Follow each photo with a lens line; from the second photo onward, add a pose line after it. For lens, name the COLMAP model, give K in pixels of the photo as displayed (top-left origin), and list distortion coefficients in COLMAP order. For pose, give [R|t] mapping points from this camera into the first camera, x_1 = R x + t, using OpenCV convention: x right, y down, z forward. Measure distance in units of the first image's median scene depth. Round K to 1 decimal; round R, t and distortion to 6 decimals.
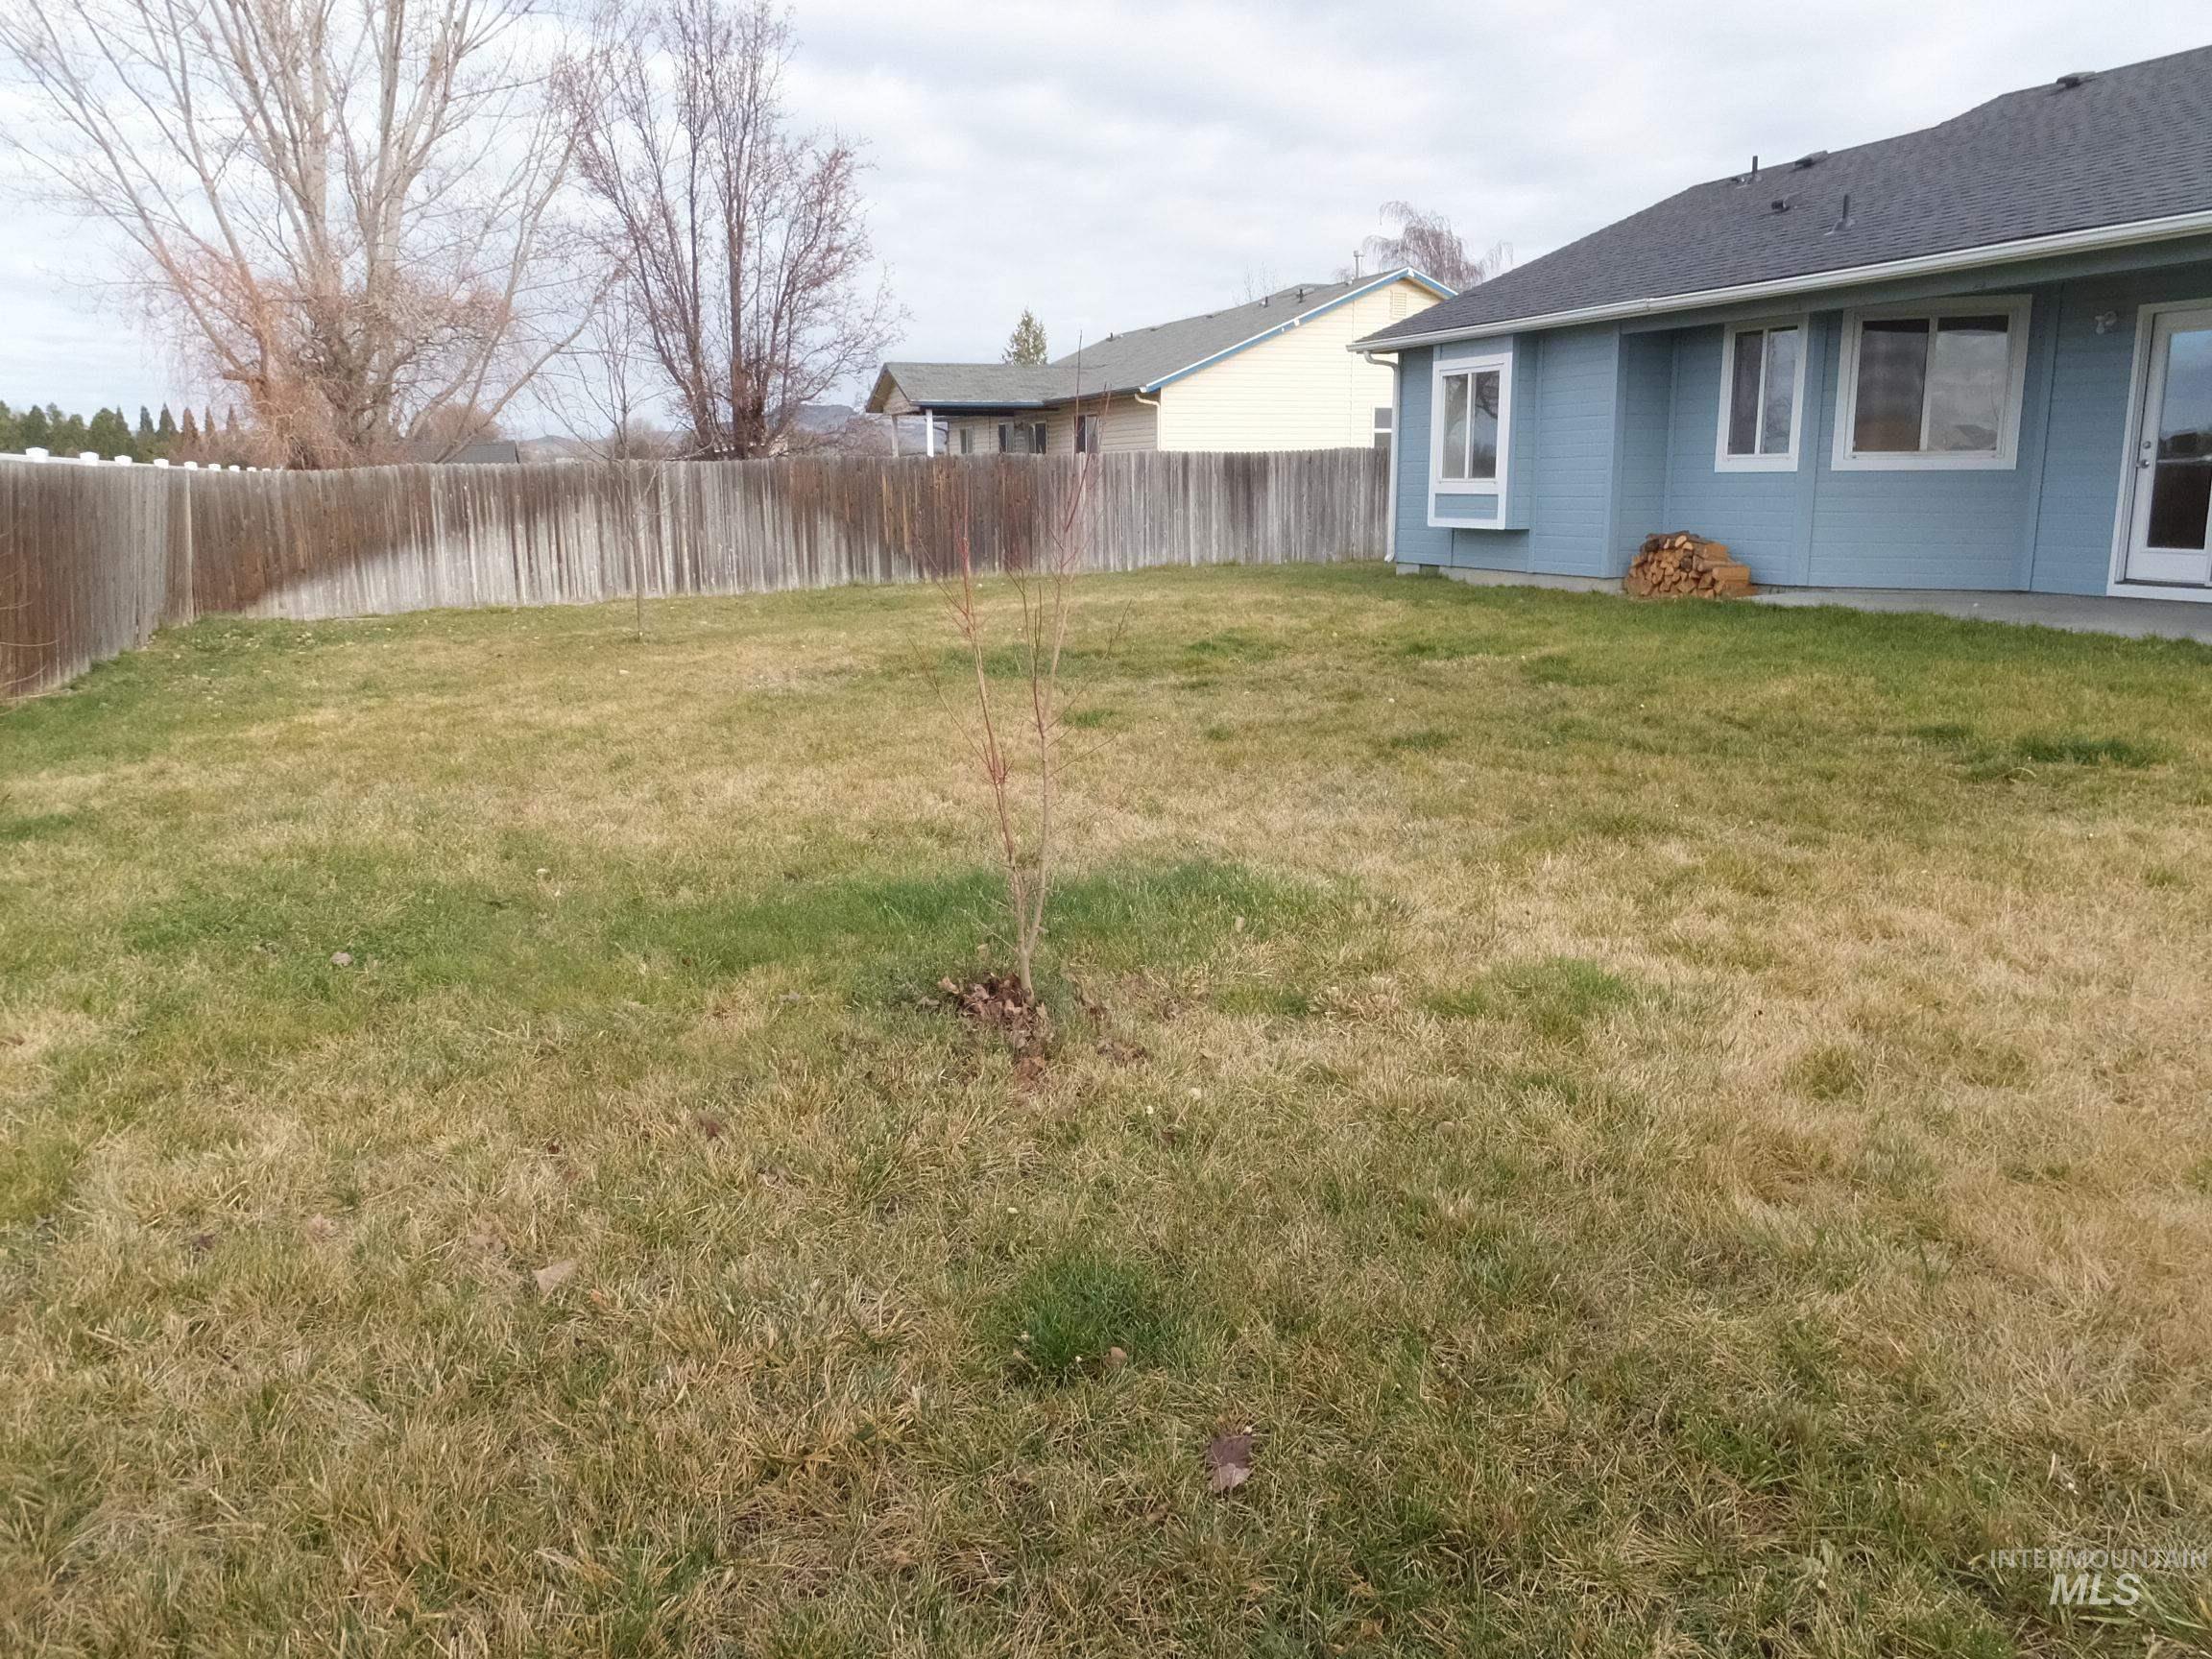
lens RADIAL K [[1673.3, 0, 1092.6], [0, 1673.3, 819.2], [0, 0, 1]] dist [0.001989, -0.016288]
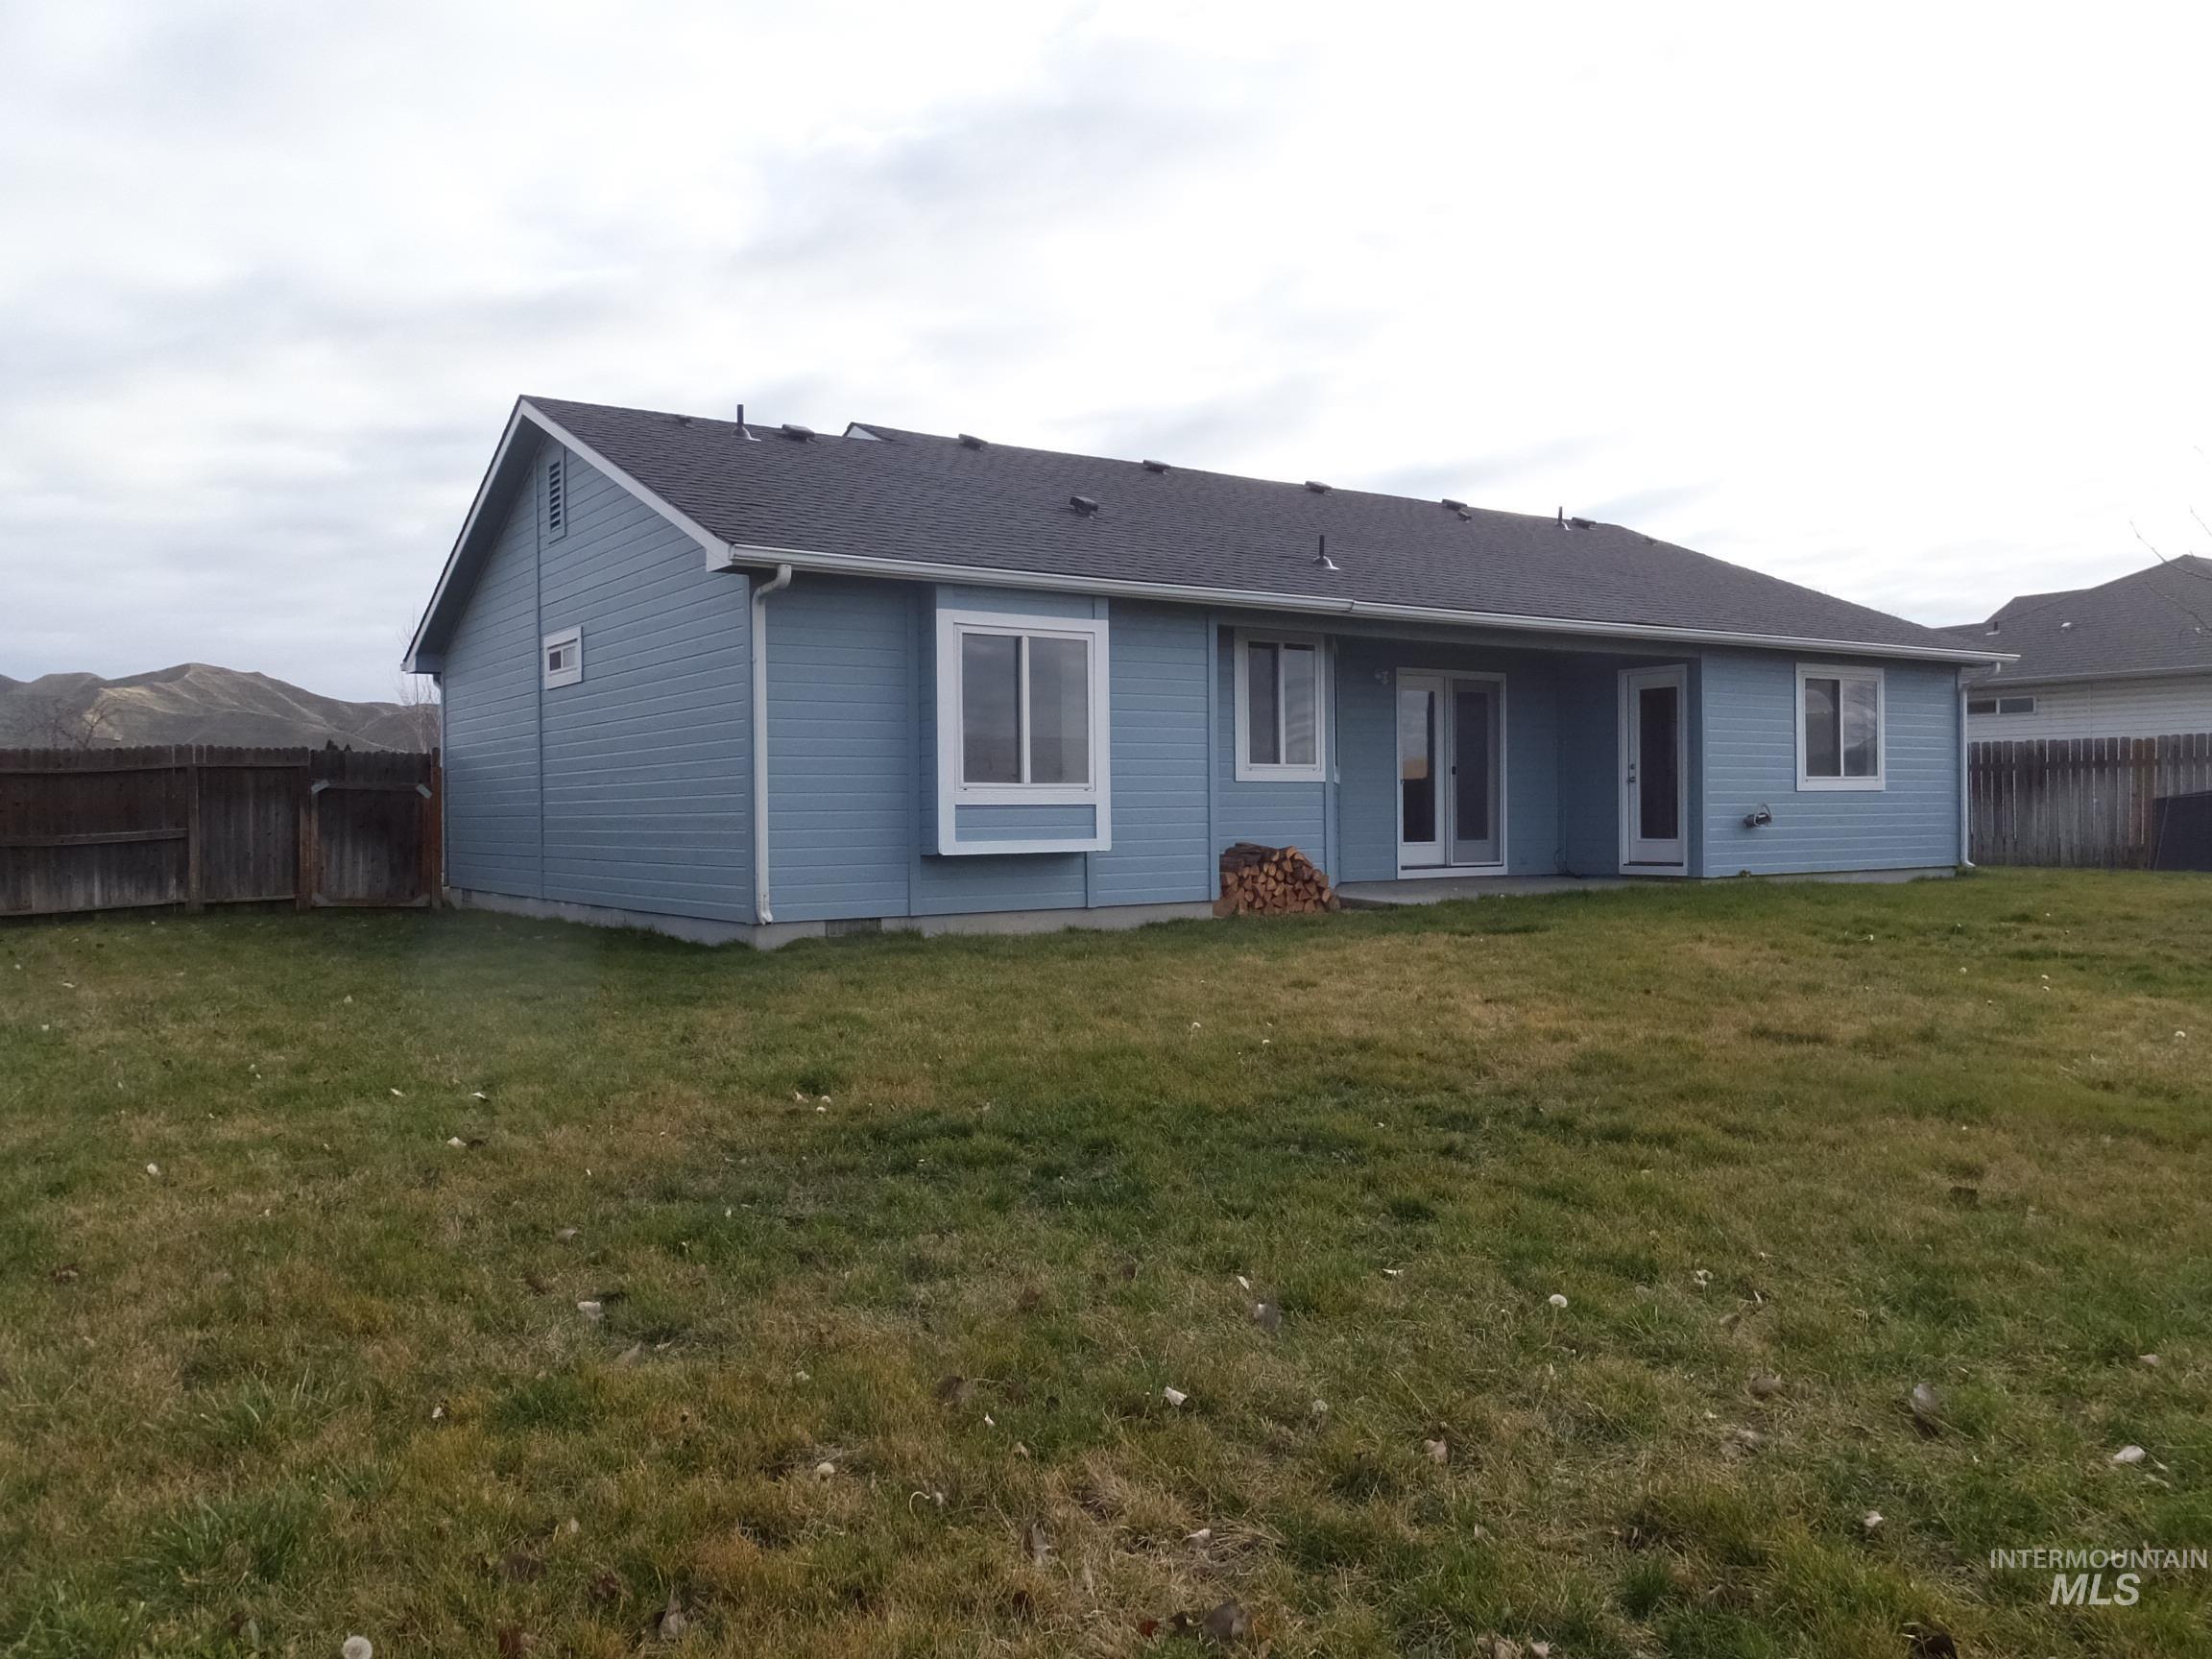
lens RADIAL K [[1665.3, 0, 1106.0], [0, 1665.3, 829.5], [0, 0, 1]] dist [-0.001209, -0.004004]
pose [[-0.244385, 0.001183, 0.969678, -0.525190], [0.203418, 0.977811, 0.050074, -0.244694], [-0.948102, 0.209488, -0.239203, 1.309101]]
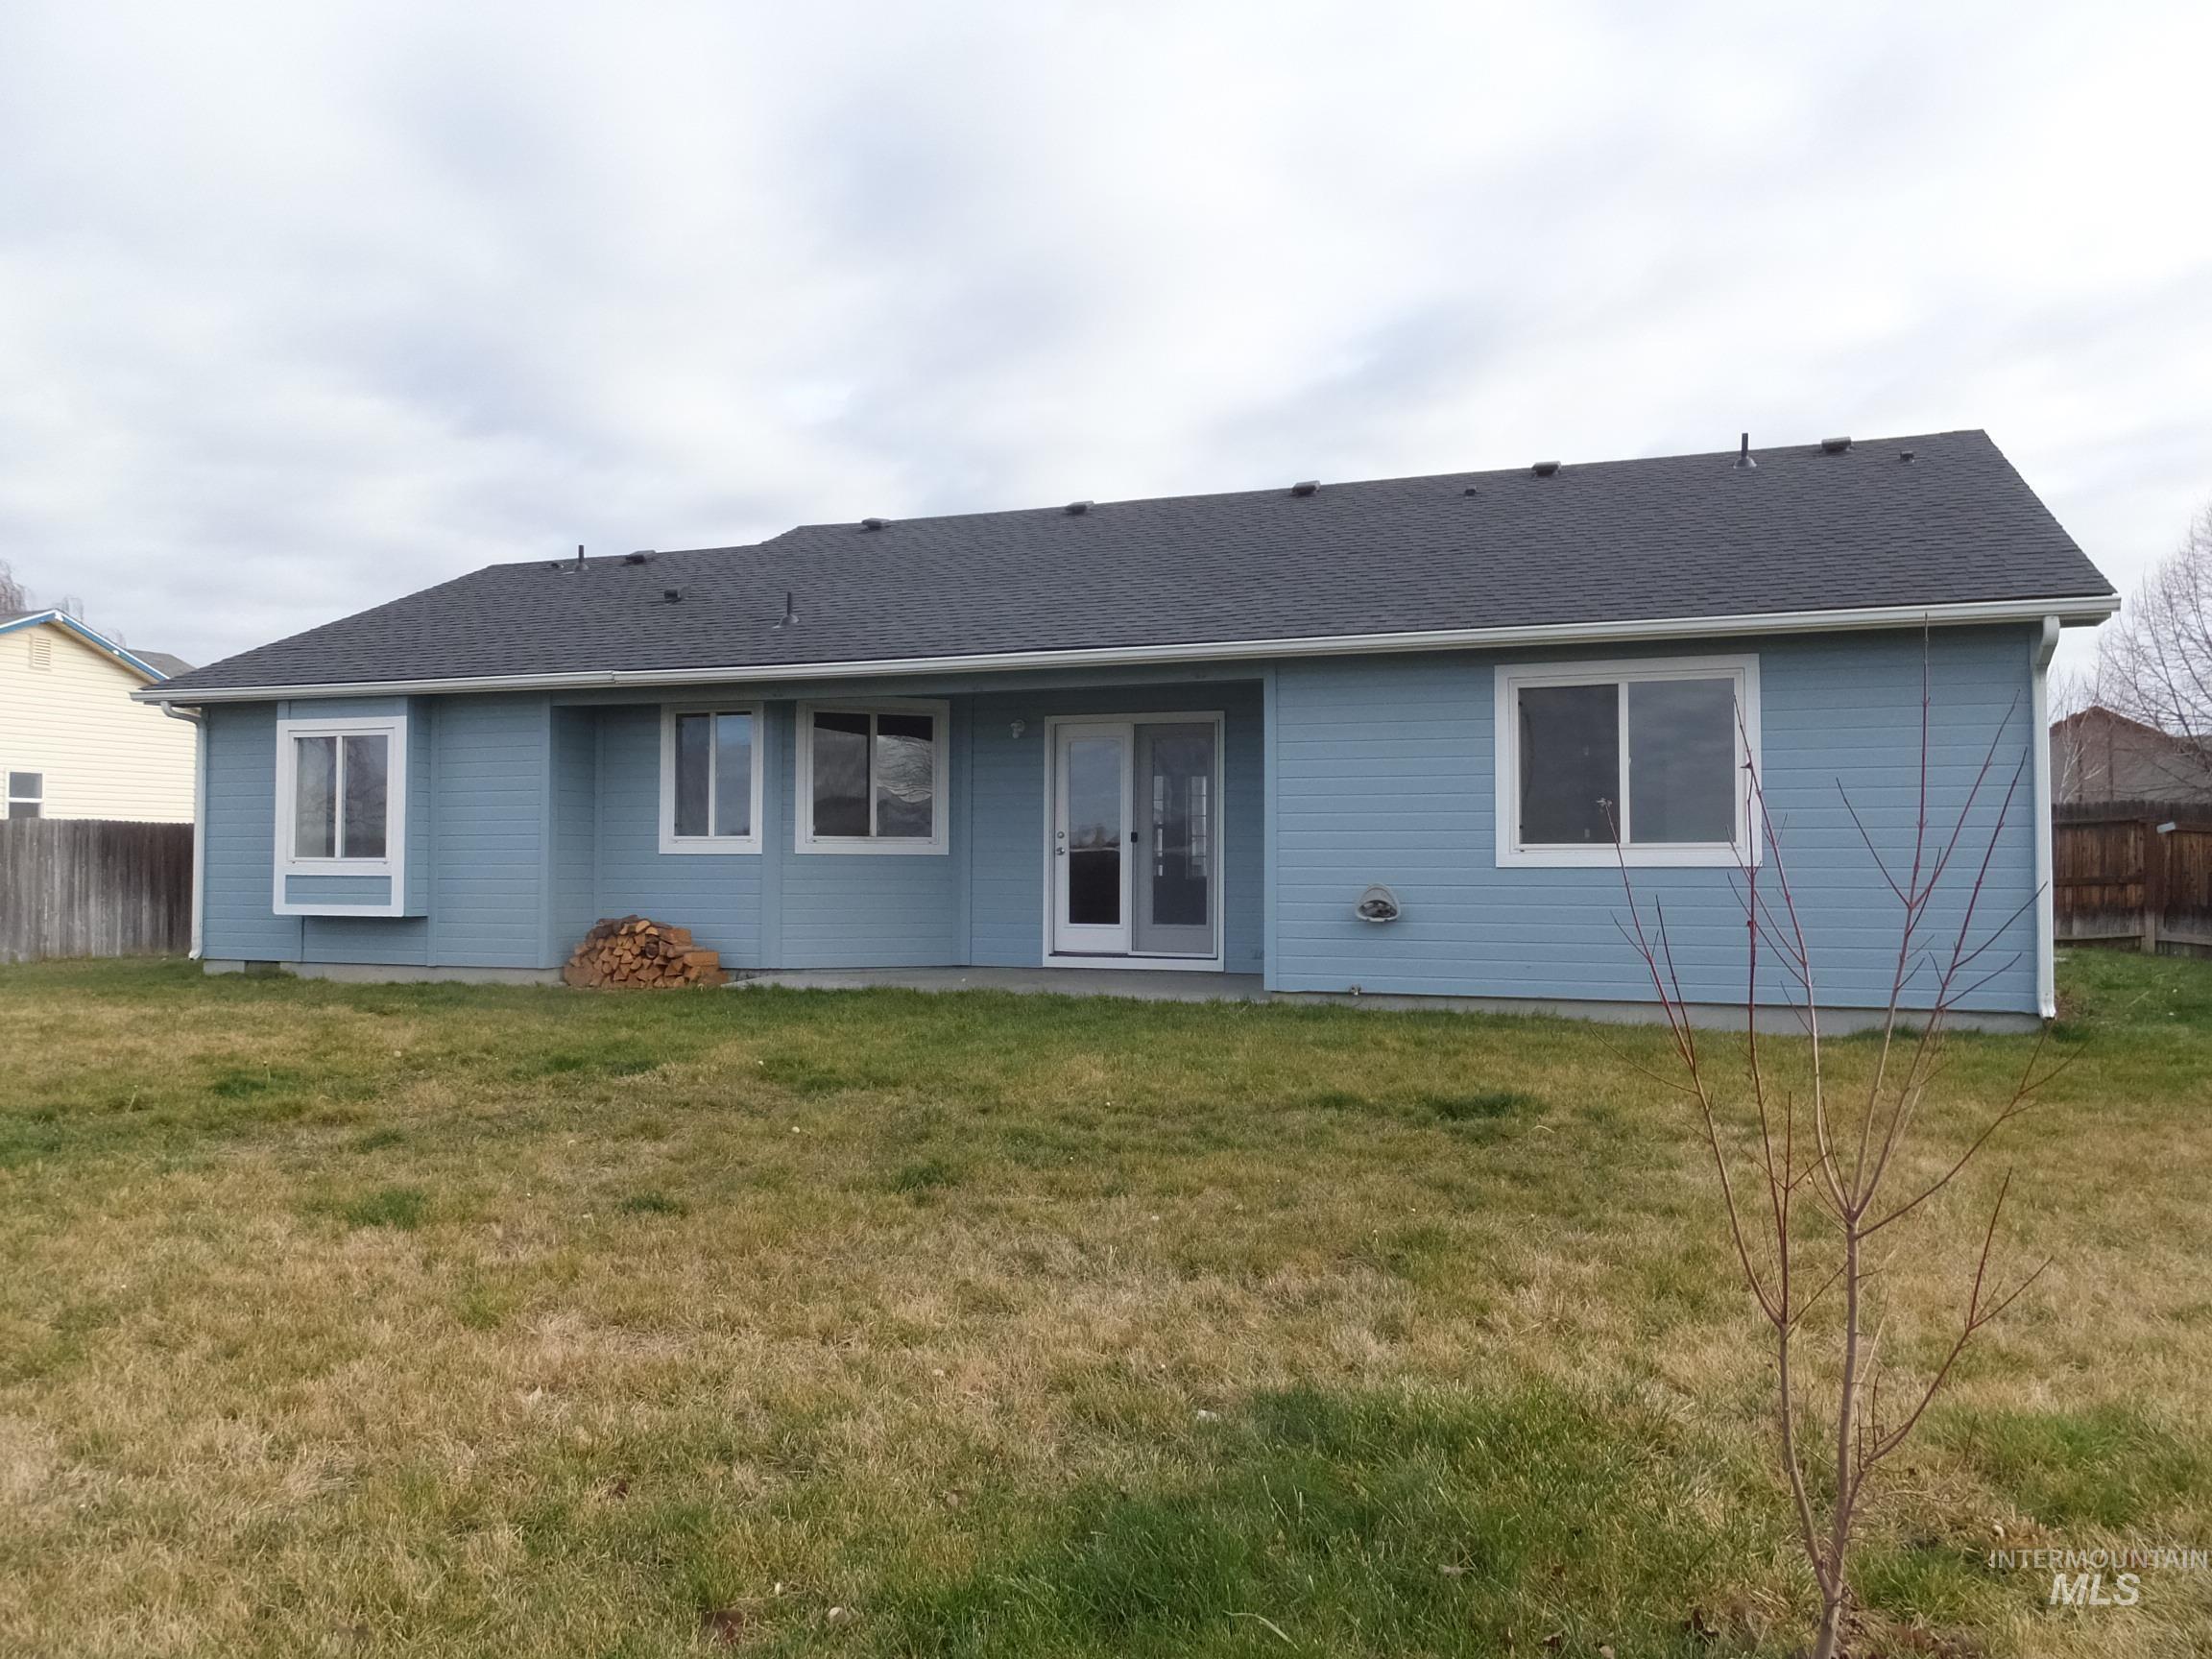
lens RADIAL K [[1673.3, 0, 1092.6], [0, 1673.3, 819.2], [0, 0, 1]] dist [0.001989, -0.016288]
pose [[0.657664, 0.030624, 0.752689, -0.184430], [0.141132, 0.976472, -0.163044, -0.036867], [-0.739973, 0.213457, 0.637868, 0.206887]]
